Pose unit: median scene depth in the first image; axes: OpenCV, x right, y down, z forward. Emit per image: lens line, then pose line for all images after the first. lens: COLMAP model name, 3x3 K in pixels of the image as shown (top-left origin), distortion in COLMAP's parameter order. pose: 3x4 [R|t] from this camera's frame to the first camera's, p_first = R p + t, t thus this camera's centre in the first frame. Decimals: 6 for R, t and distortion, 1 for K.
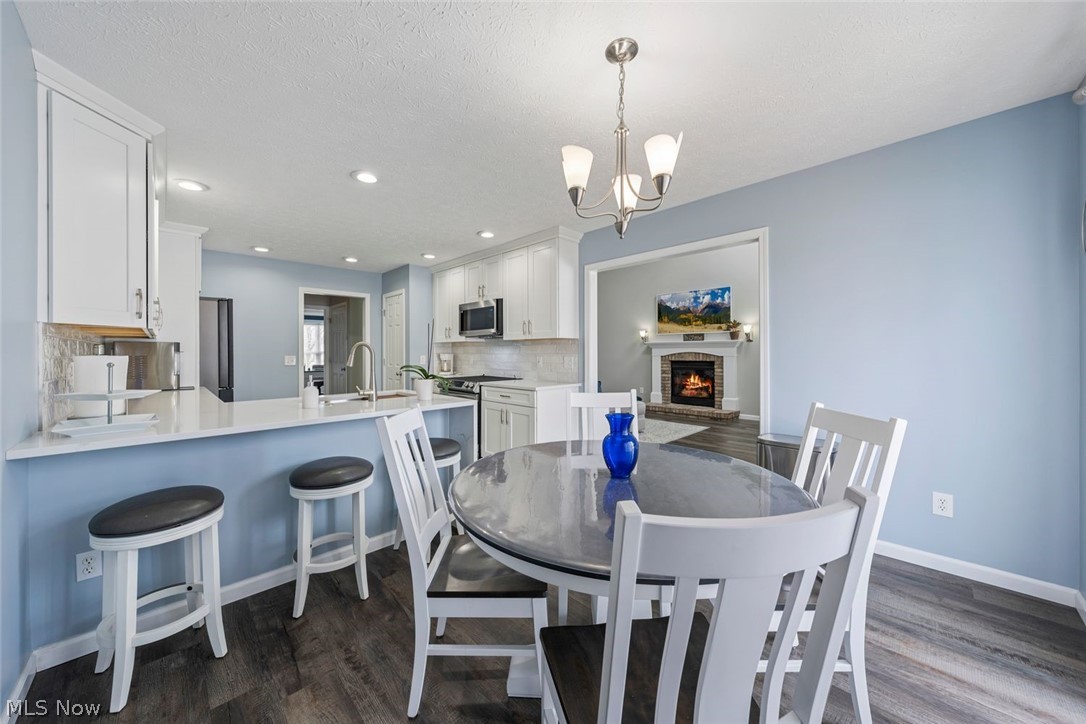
lens RADIAL K [[375.8, 0, 536.9], [0, 375.8, 357.9], [0, 0, 1]] dist [-0.015903, -0.000001]
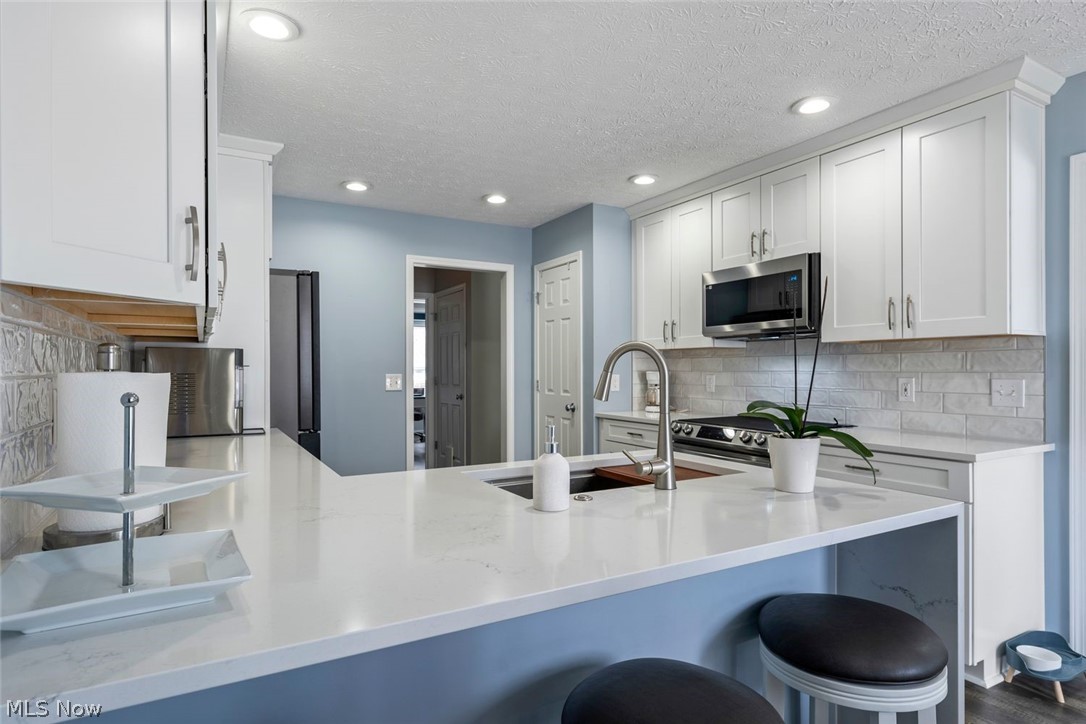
lens RADIAL K [[582.1, 0, 533.8], [0, 582.1, 385.7], [0, 0, 1]] dist [-0.013359, -0.001124]
pose [[0.963771, 0.009712, -0.266555, -0.212108], [-0.006368, 0.999890, 0.013404, -0.001061], [0.266656, -0.011221, 0.963727, 0.188816]]
